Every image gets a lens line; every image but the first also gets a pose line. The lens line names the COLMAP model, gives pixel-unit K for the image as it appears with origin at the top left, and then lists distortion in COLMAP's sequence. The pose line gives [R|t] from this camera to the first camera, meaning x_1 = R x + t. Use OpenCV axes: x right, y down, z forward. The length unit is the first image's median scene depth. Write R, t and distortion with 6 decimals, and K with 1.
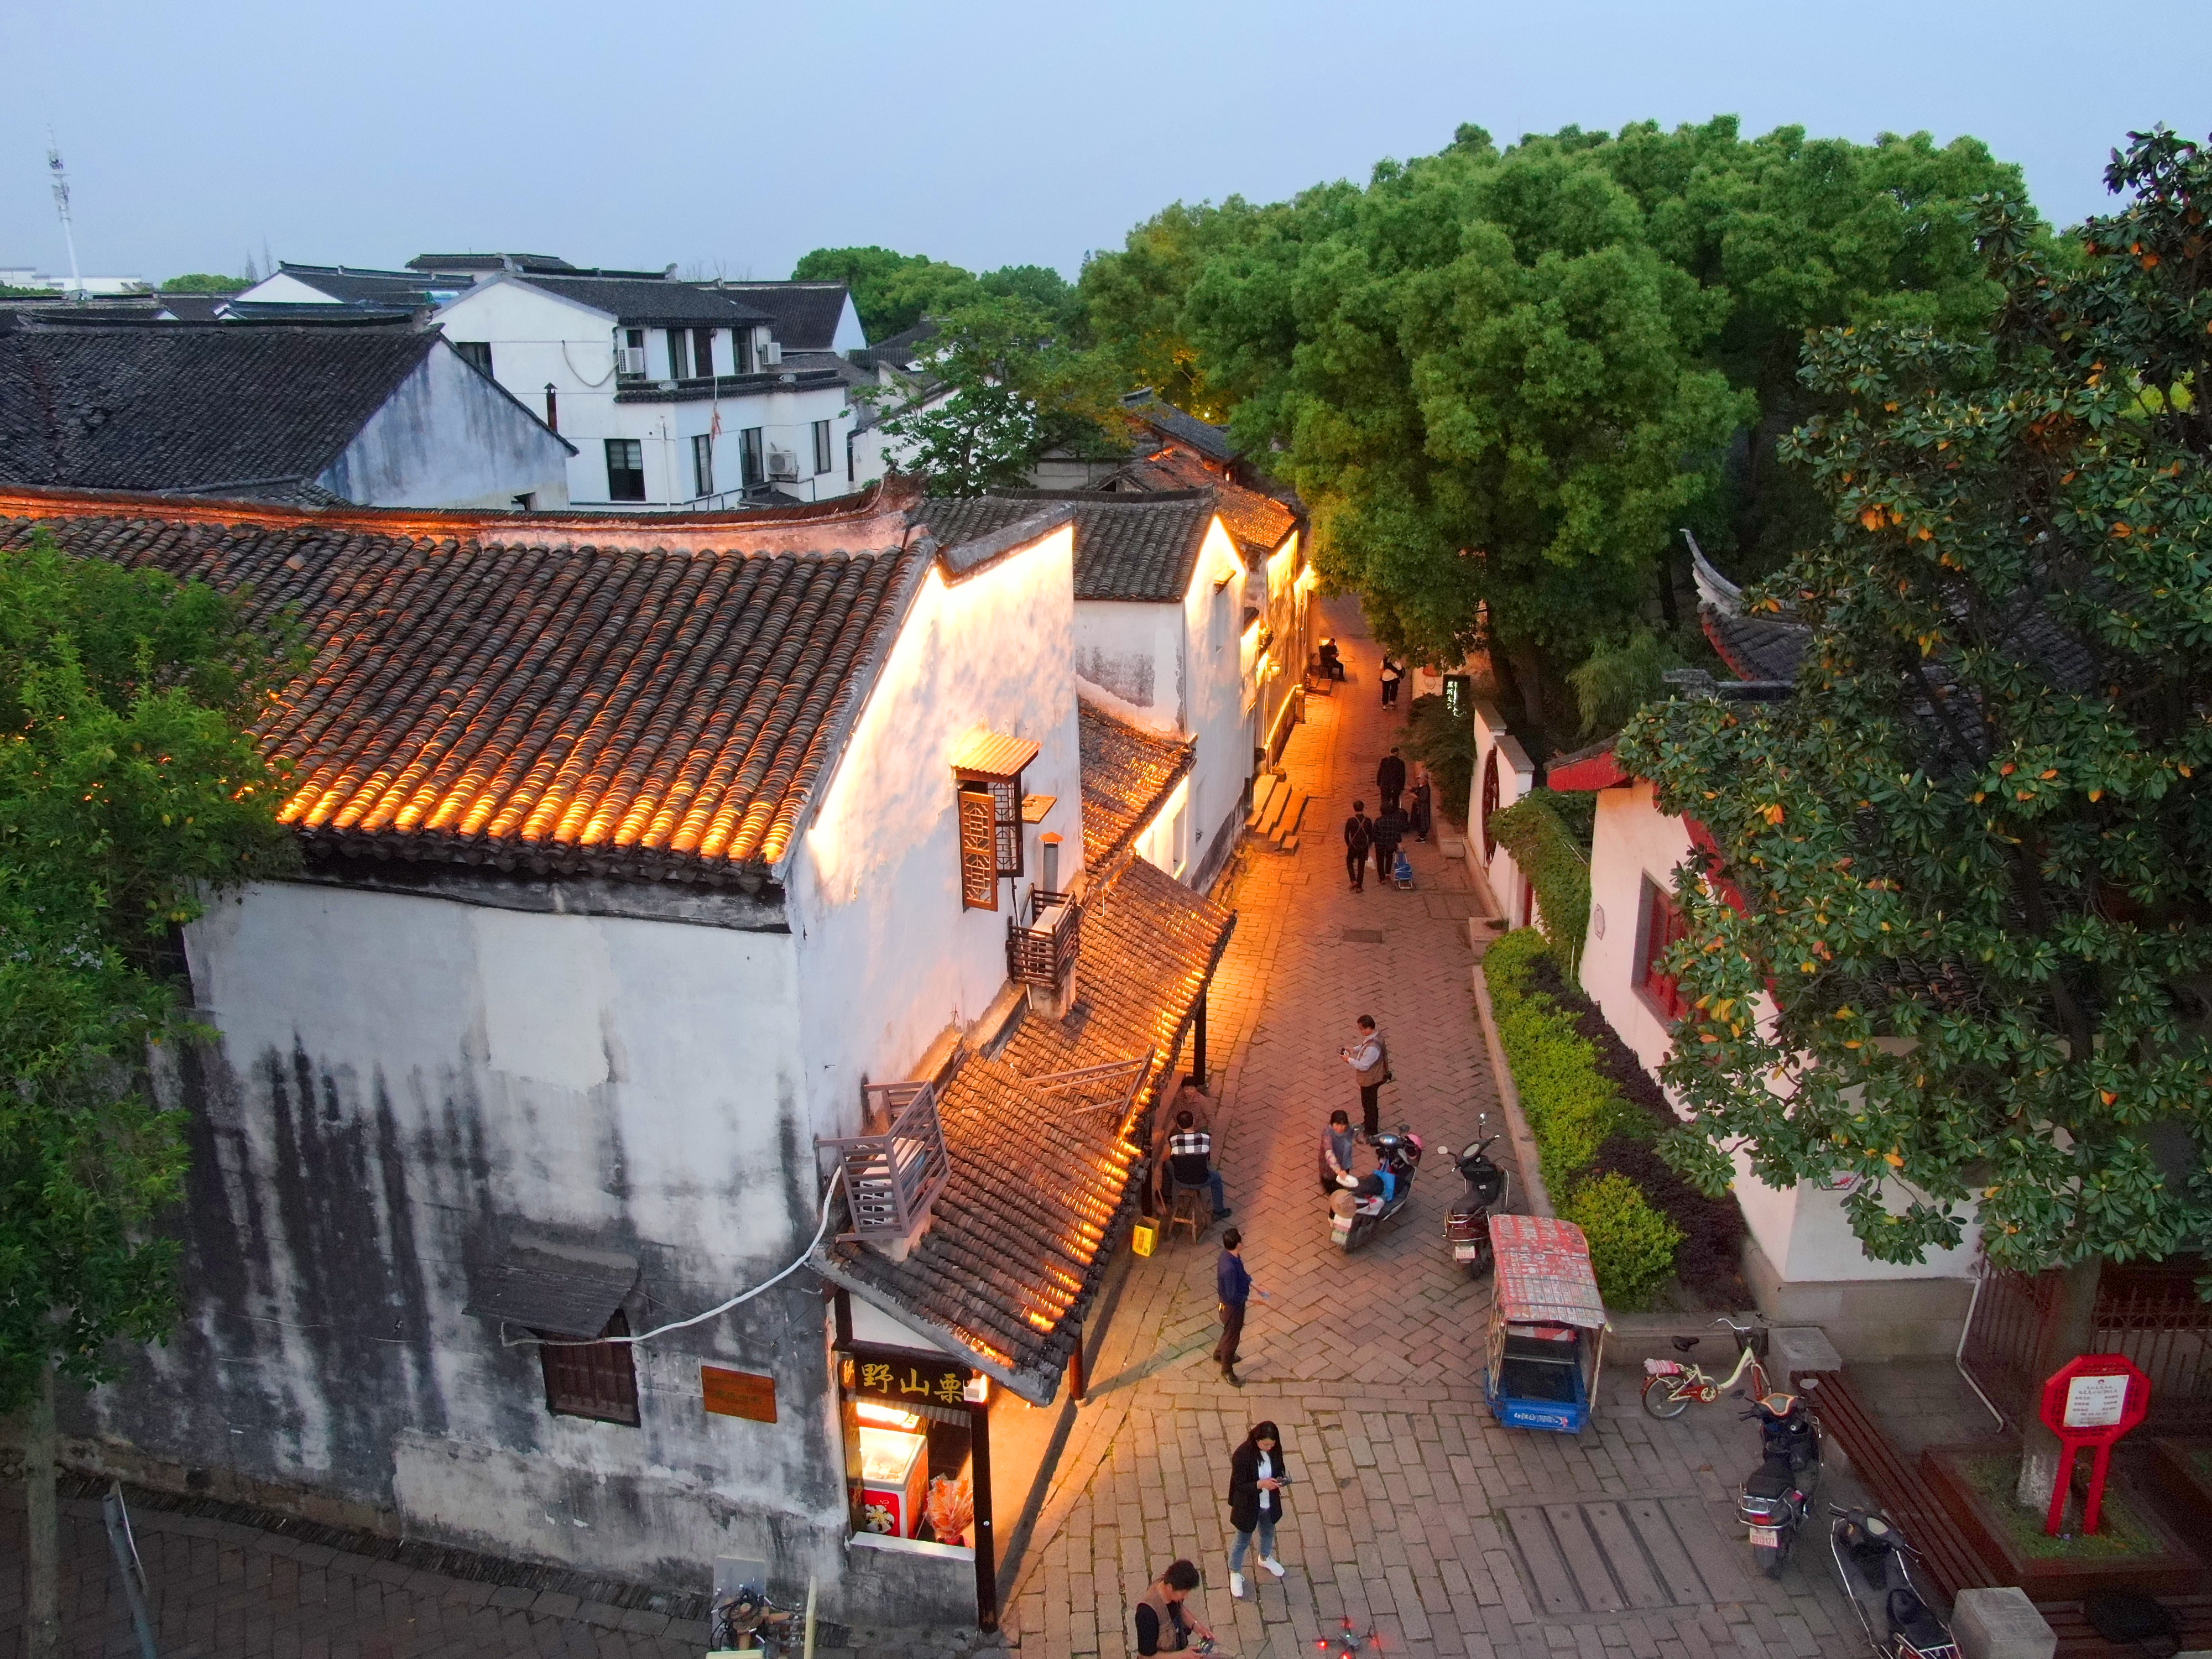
lens RADIAL K [[1581.3, 0, 1115.8], [0, 1581.3, 831.5], [0, 0, 1]] dist [-0.022851, 0.006611]
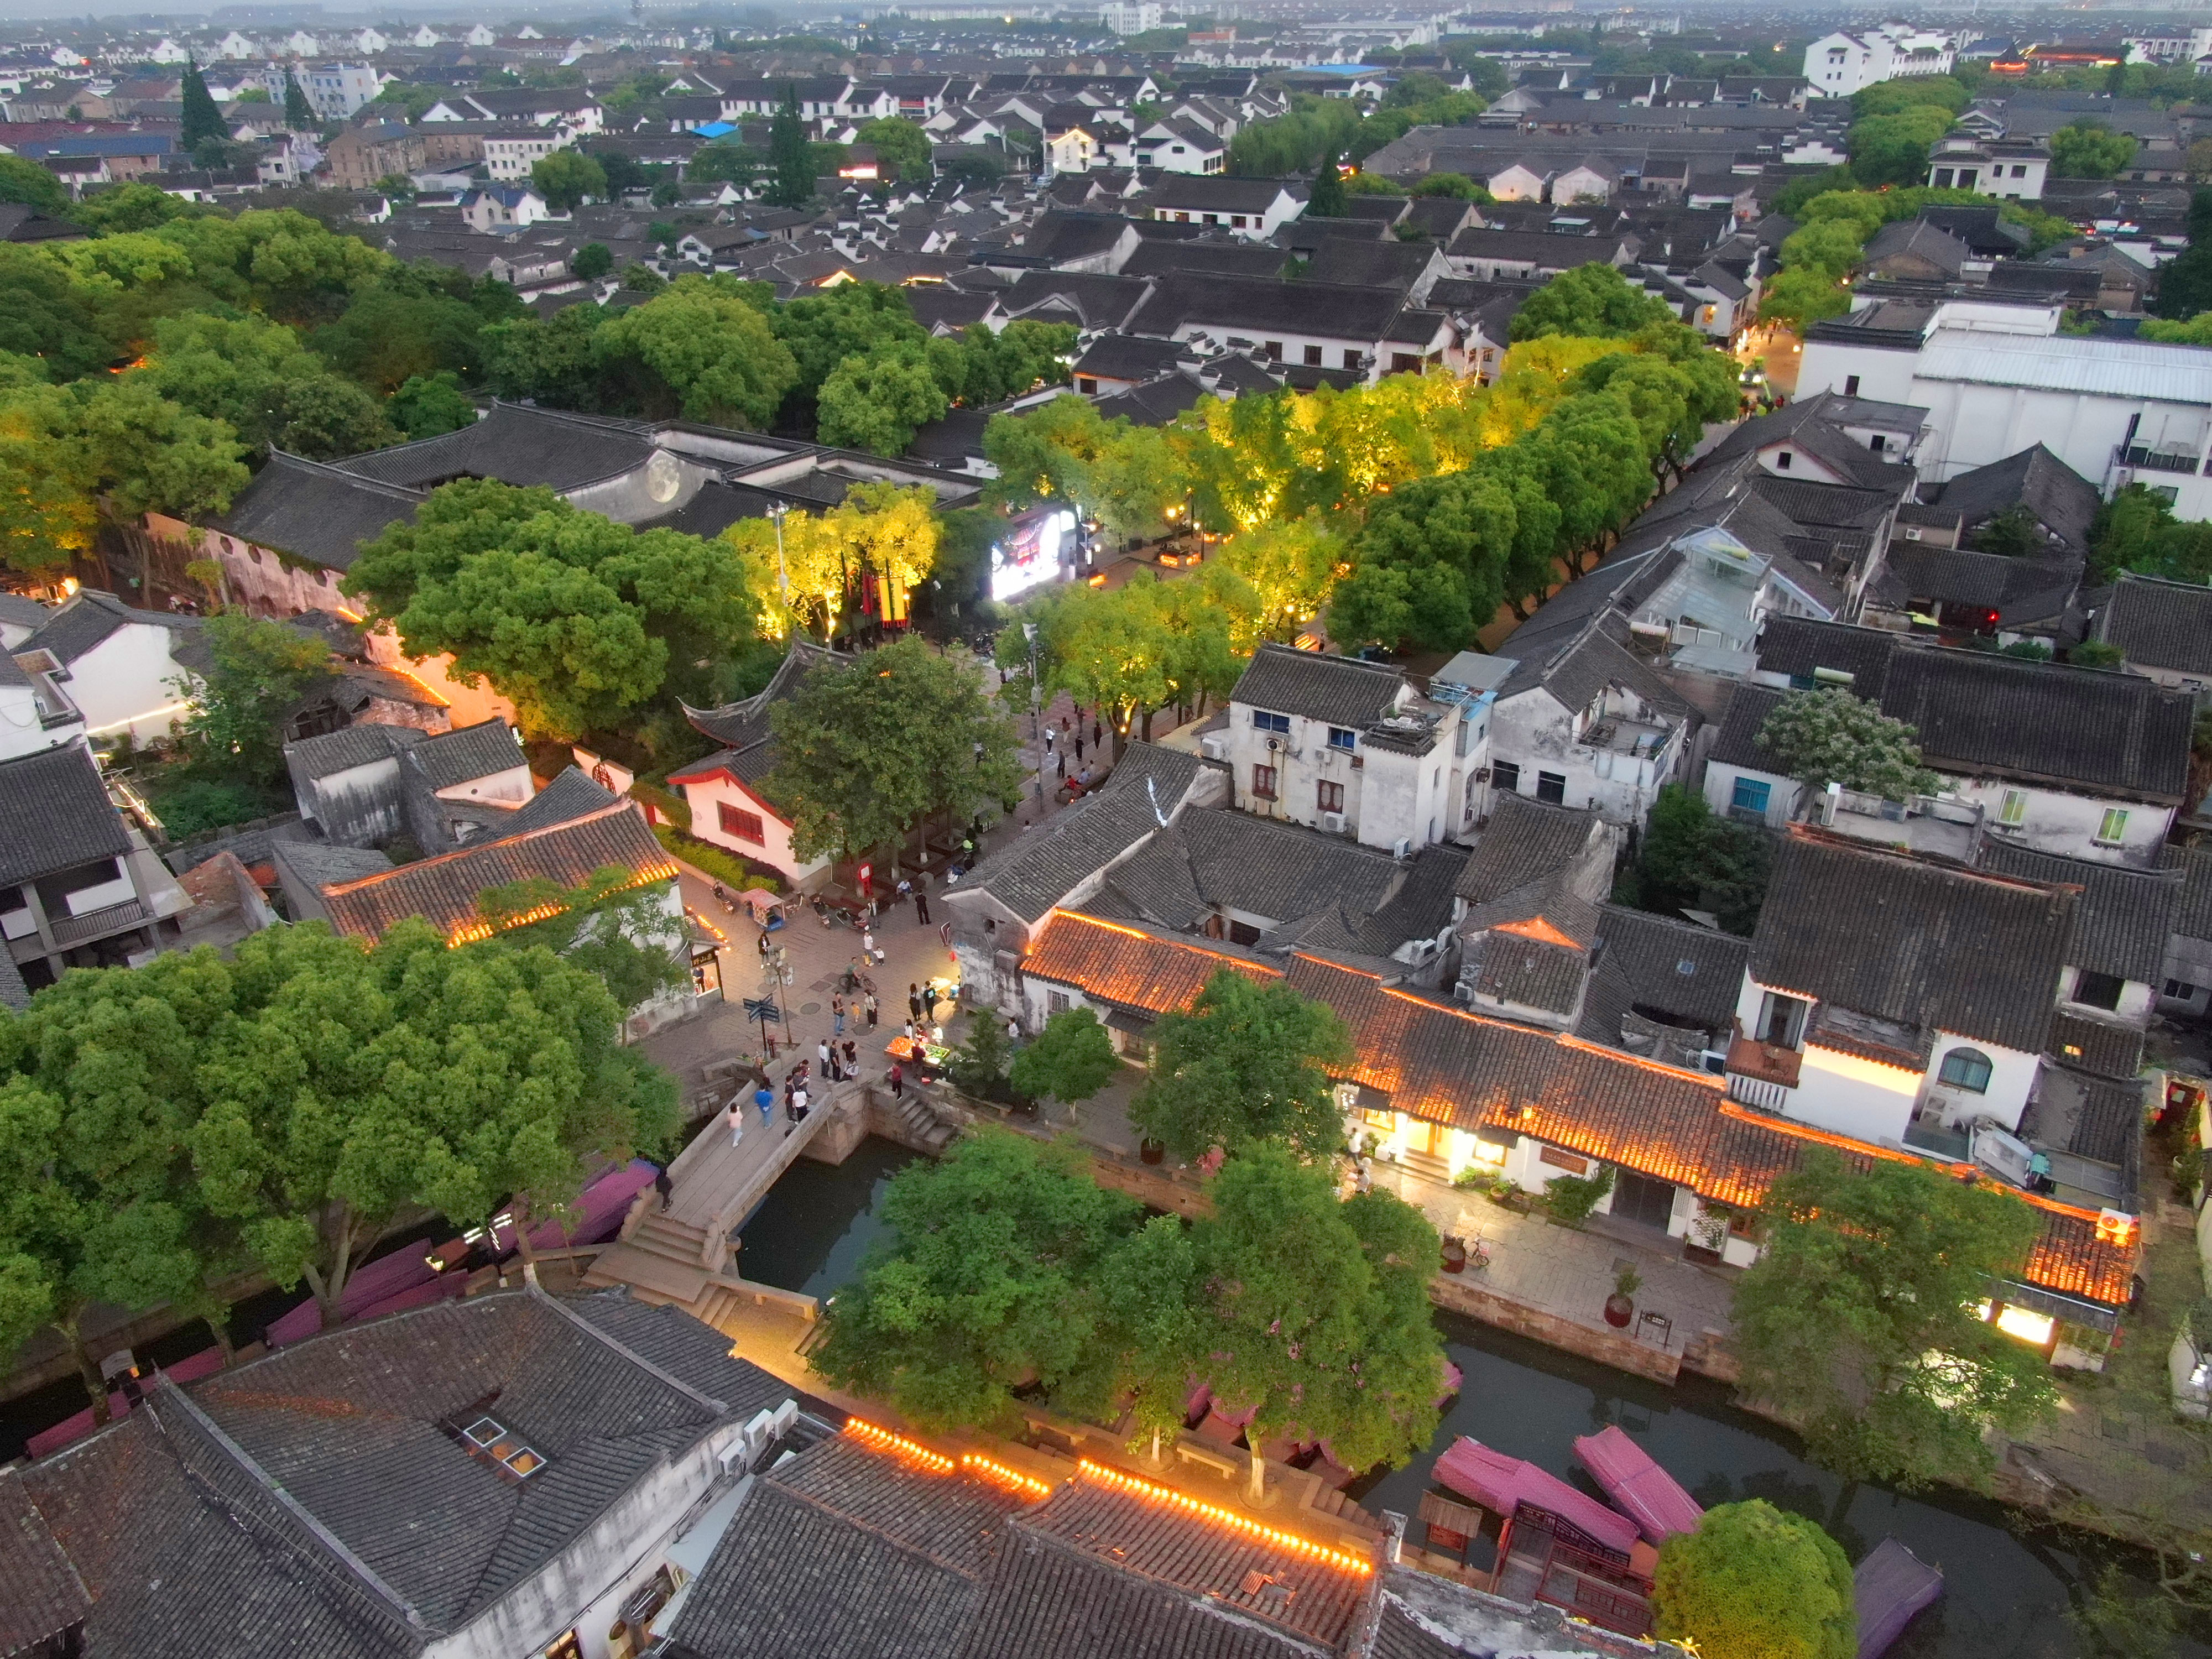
lens RADIAL K [[1581.3, 0, 1111.8], [0, 1581.3, 832.5], [0, 0, 1]] dist [-0.022851, 0.006611]
pose [[0.590145, -0.377161, 0.713778, -2.307889], [0.246300, 0.926120, 0.285723, -0.947924], [-0.768808, 0.007186, 0.639440, -2.677313]]
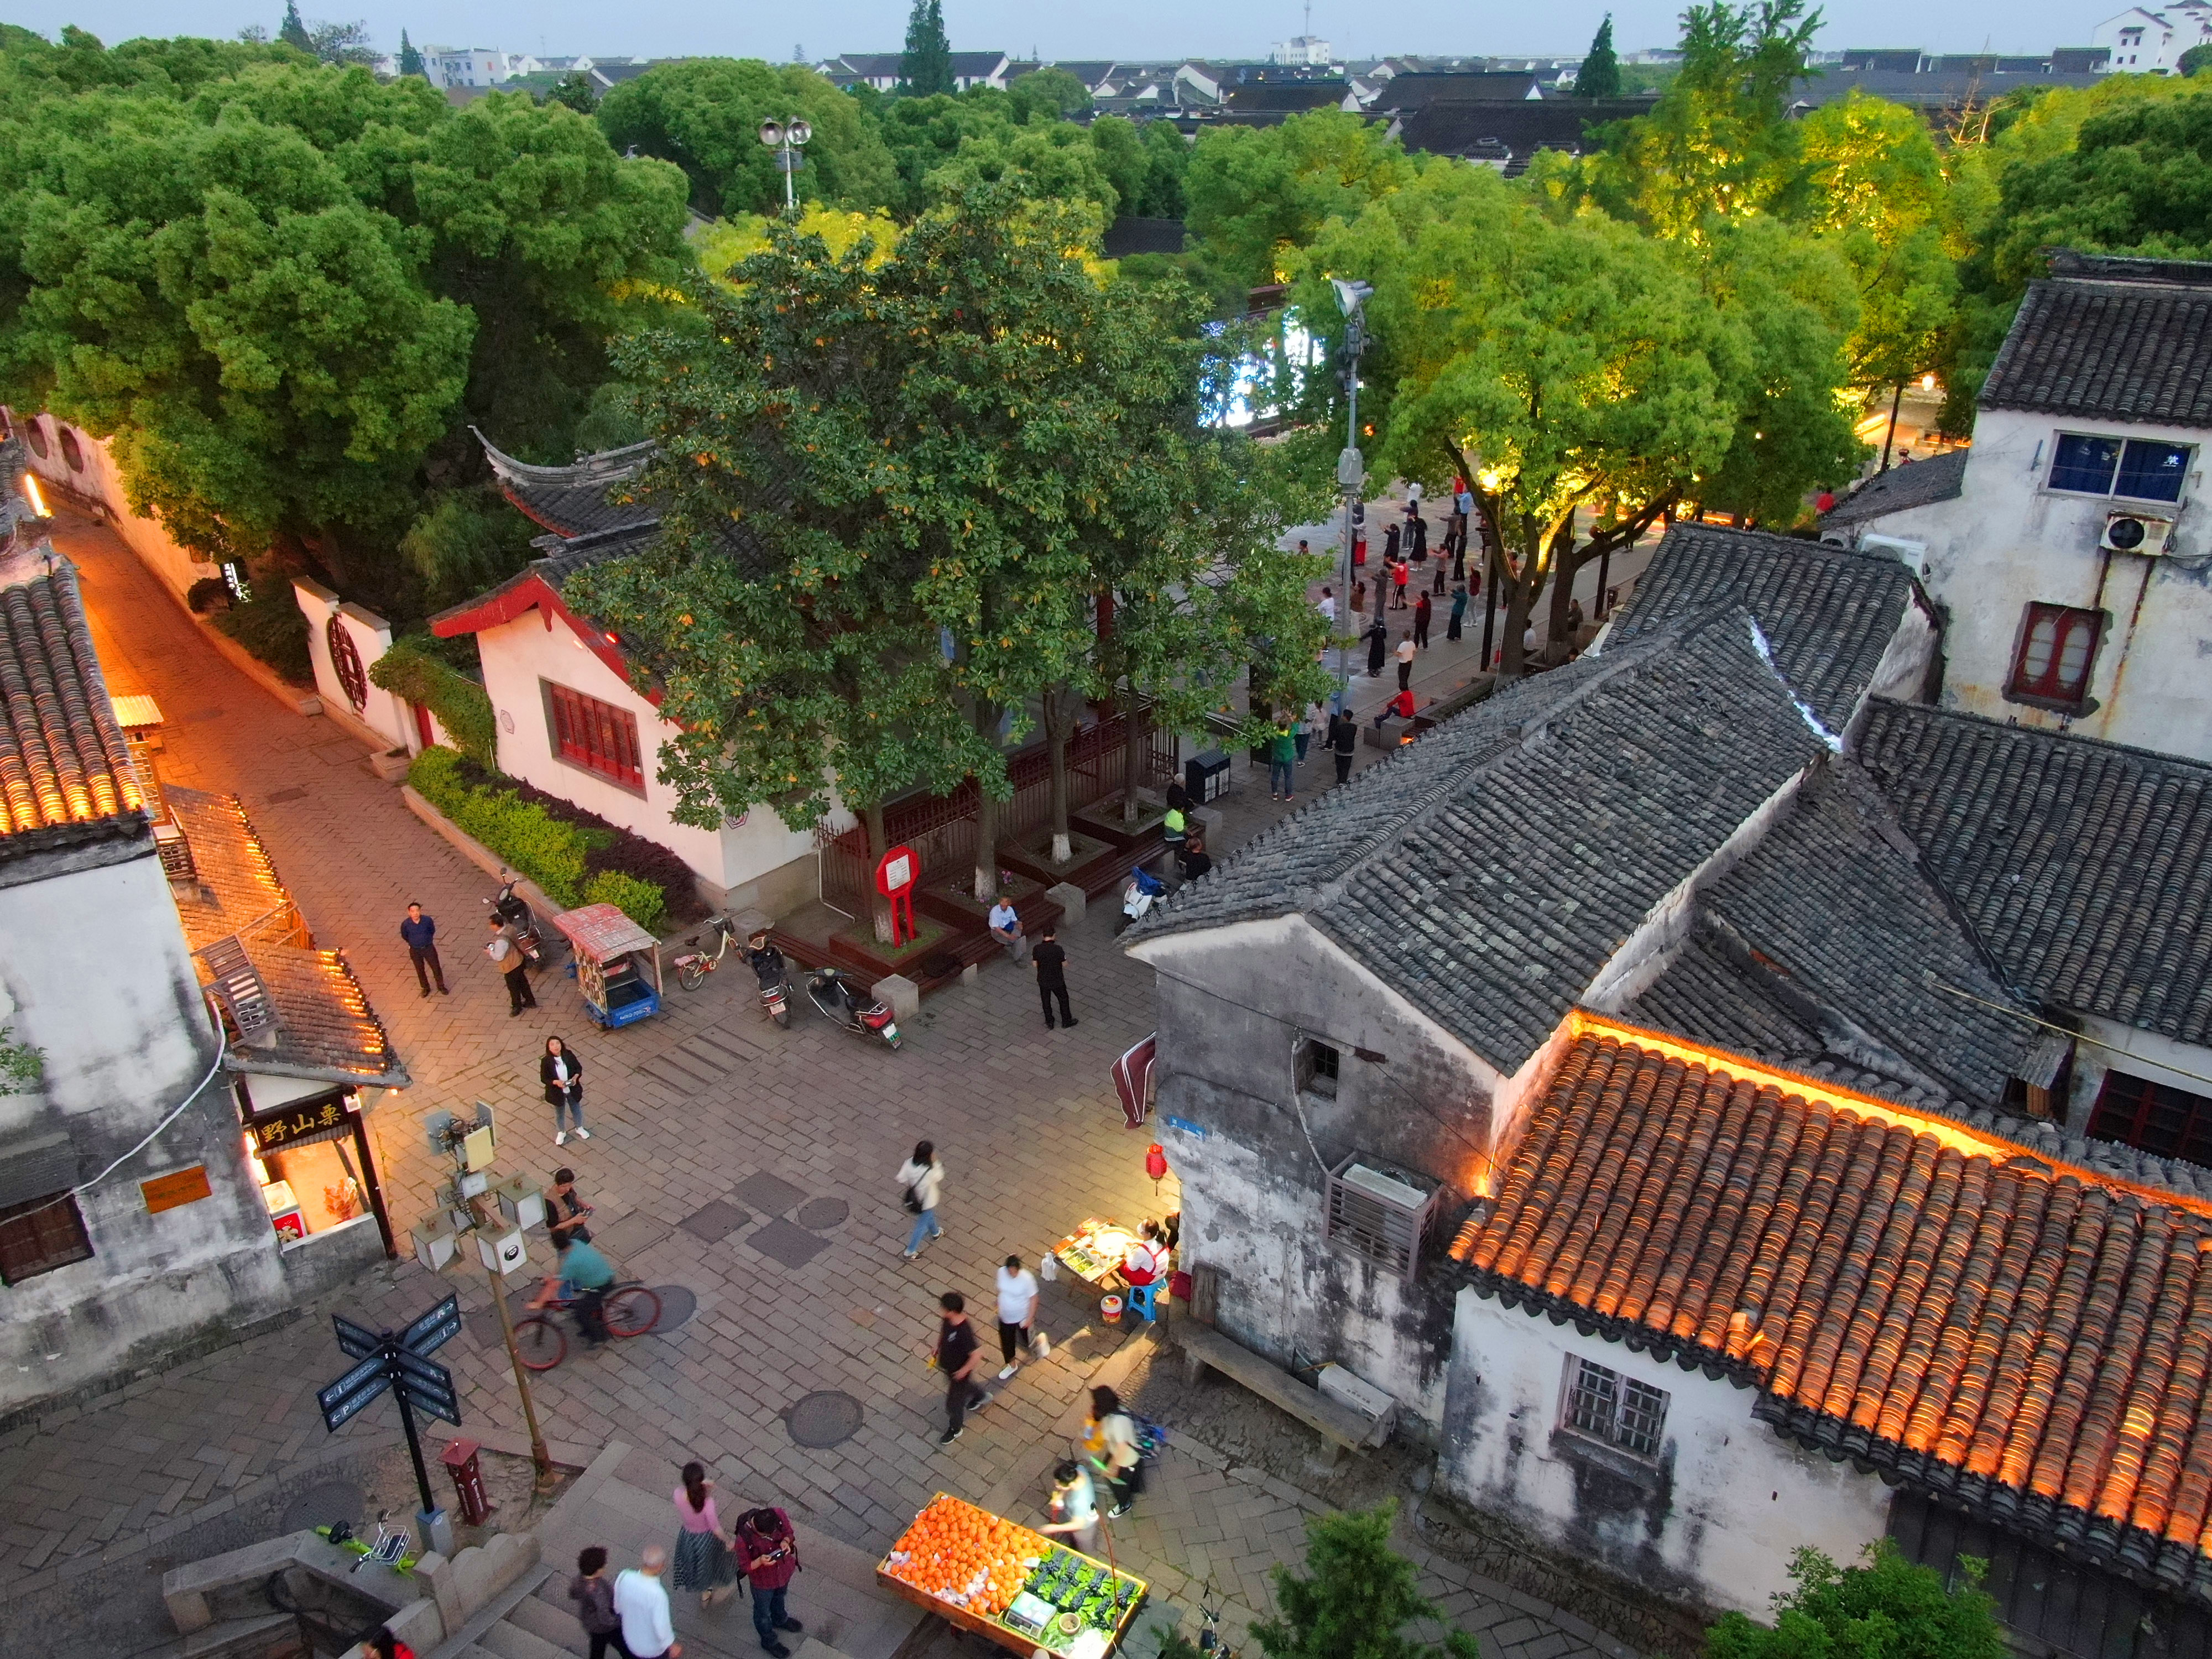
lens RADIAL K [[1581.3, 0, 1110.5], [0, 1581.3, 833.4], [0, 0, 1]] dist [-0.022851, 0.006611]
pose [[0.660477, -0.322180, 0.678211, -0.440145], [0.228908, 0.946663, 0.226783, -0.059905], [-0.715102, 0.005463, 0.698999, -0.481399]]
